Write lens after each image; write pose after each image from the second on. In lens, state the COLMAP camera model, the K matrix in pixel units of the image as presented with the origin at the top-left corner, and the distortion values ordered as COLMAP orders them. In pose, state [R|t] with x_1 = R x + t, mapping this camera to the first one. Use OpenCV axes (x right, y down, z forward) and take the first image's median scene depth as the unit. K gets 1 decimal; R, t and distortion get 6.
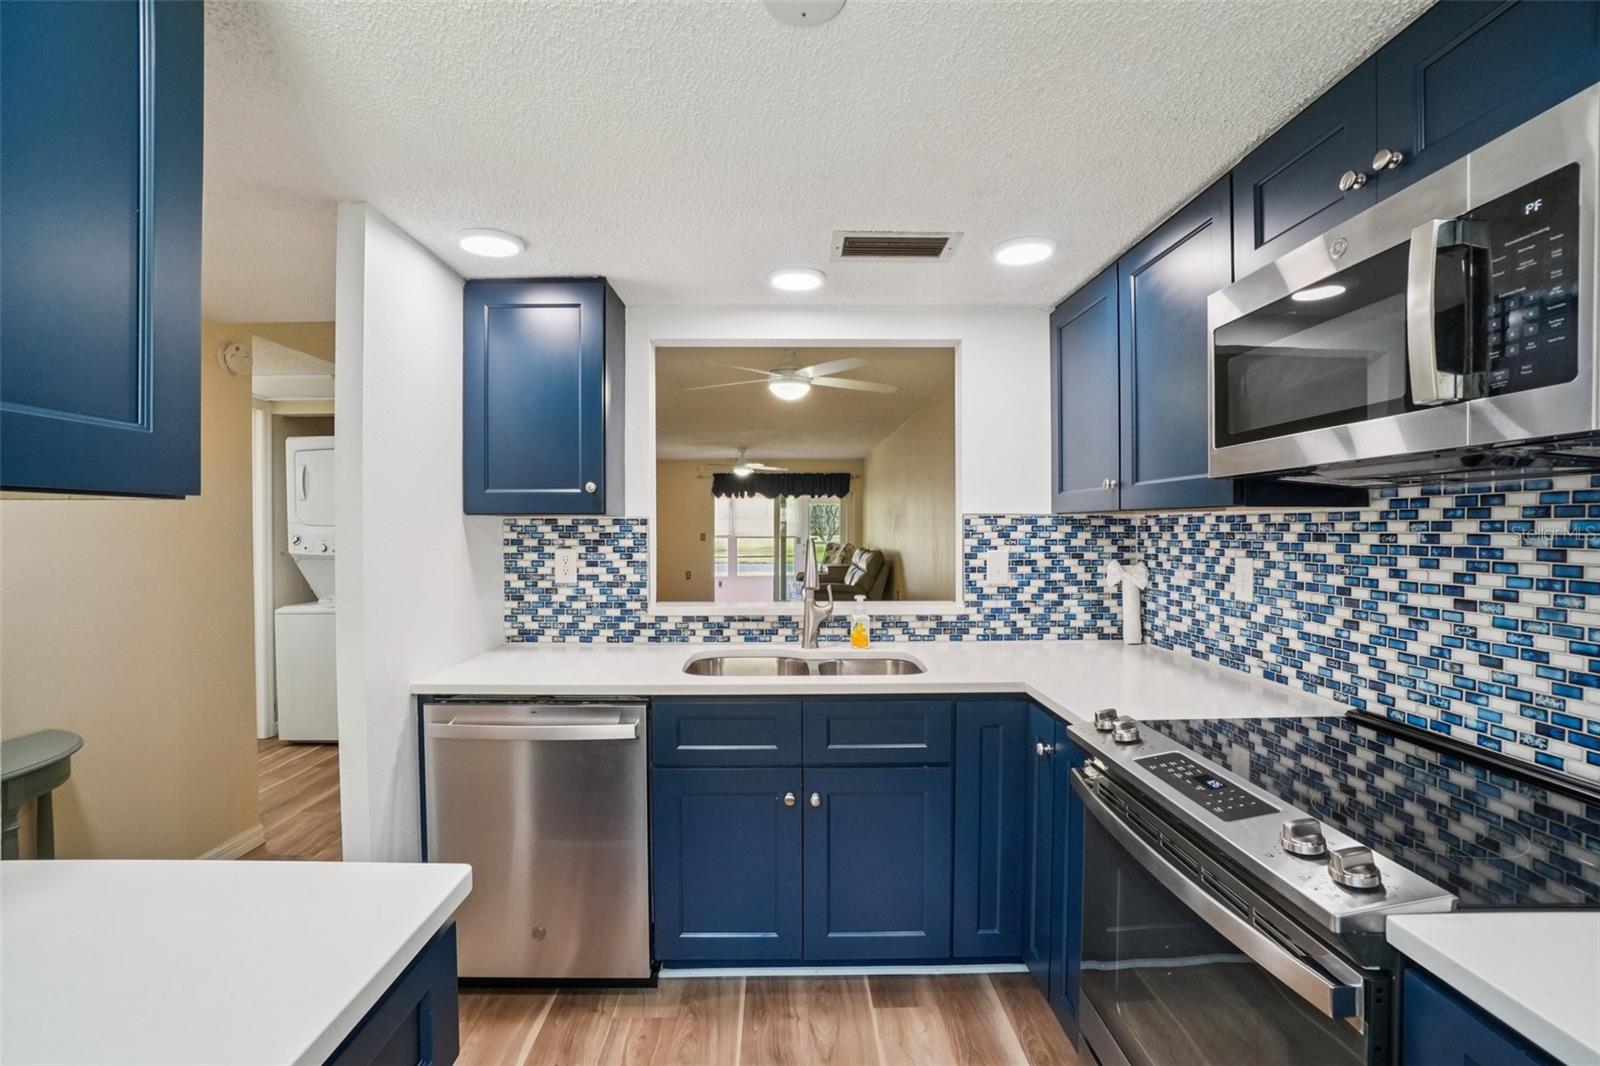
lens RADIAL K [[709.5, 0, 795.8], [0, 709.5, 534.1], [0, 0, 1]] dist [-0.054438, 0.018931]
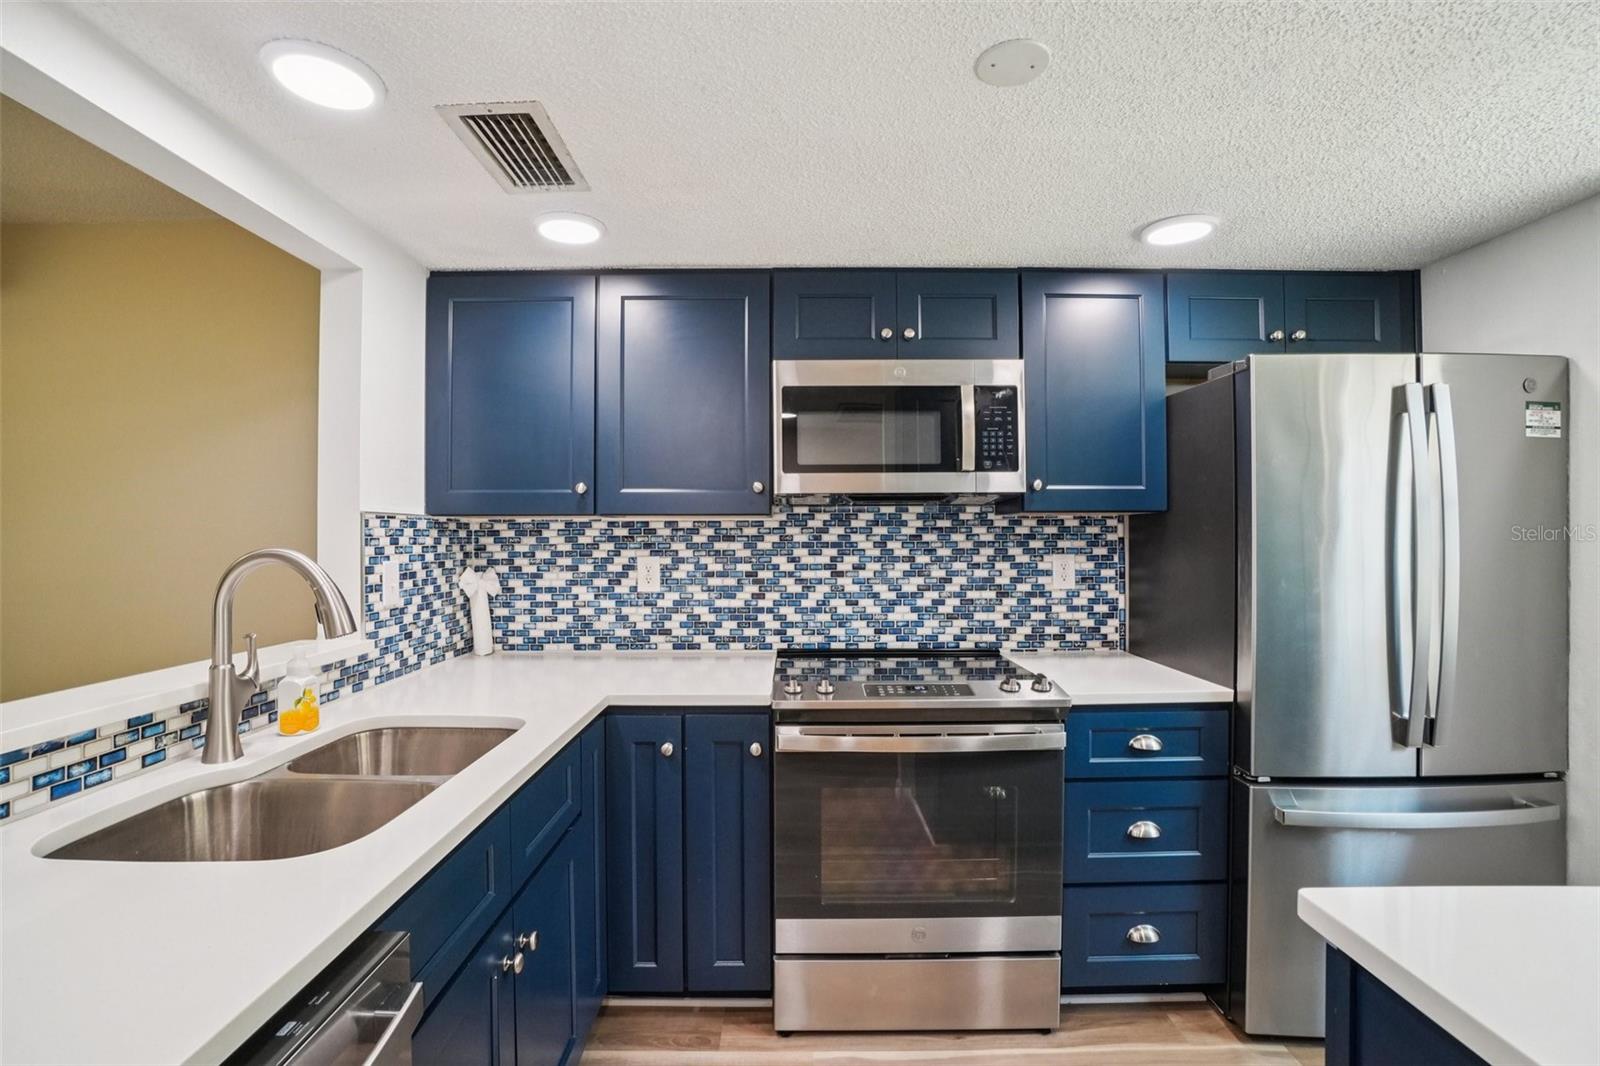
lens RADIAL K [[709.5, 0, 794.2], [0, 709.5, 532.2], [0, 0, 1]] dist [-0.054438, 0.018931]
pose [[0.019587, 0.006352, 0.999788, -0.789024], [0.012178, 0.999904, -0.006591, 0.003565], [-0.999734, 0.012304, 0.019508, 0.946822]]
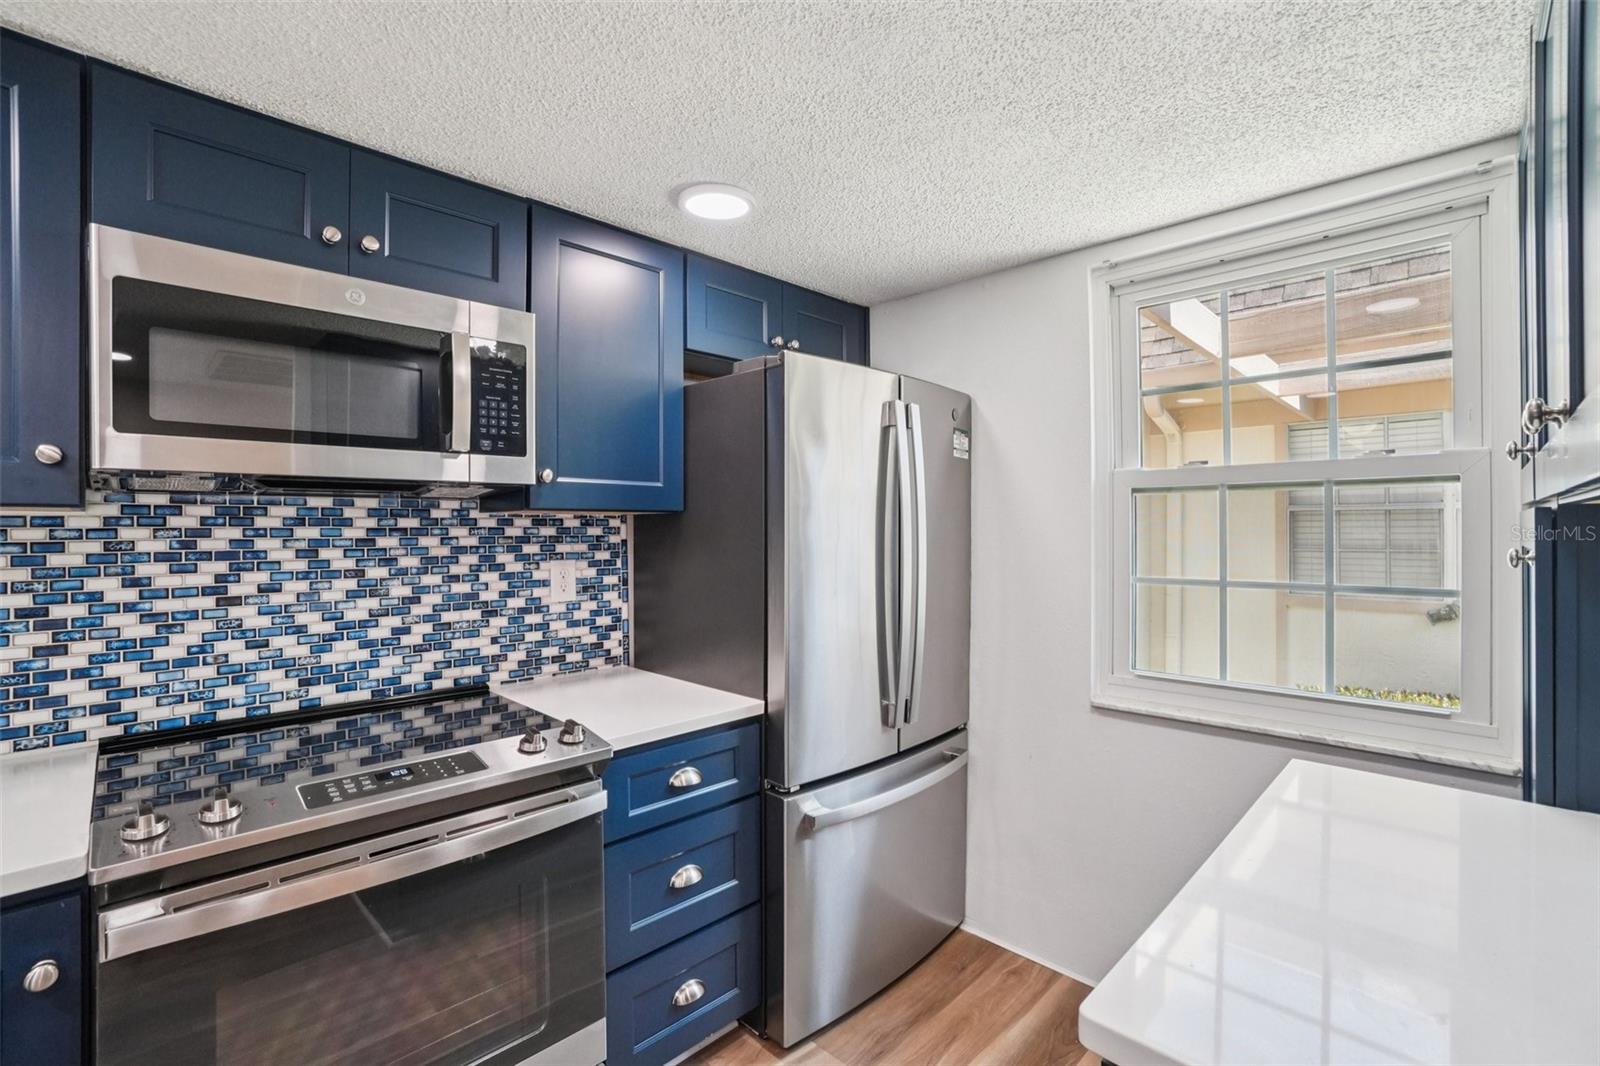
lens RADIAL K [[709.5, 0, 802.9], [0, 709.5, 530.4], [0, 0, 1]] dist [-0.054438, 0.018931]
pose [[-0.691387, 0.003145, 0.722478, -0.458113], [0.011731, 0.999908, 0.006873, -0.010681], [-0.722389, 0.013227, -0.691360, 0.969266]]
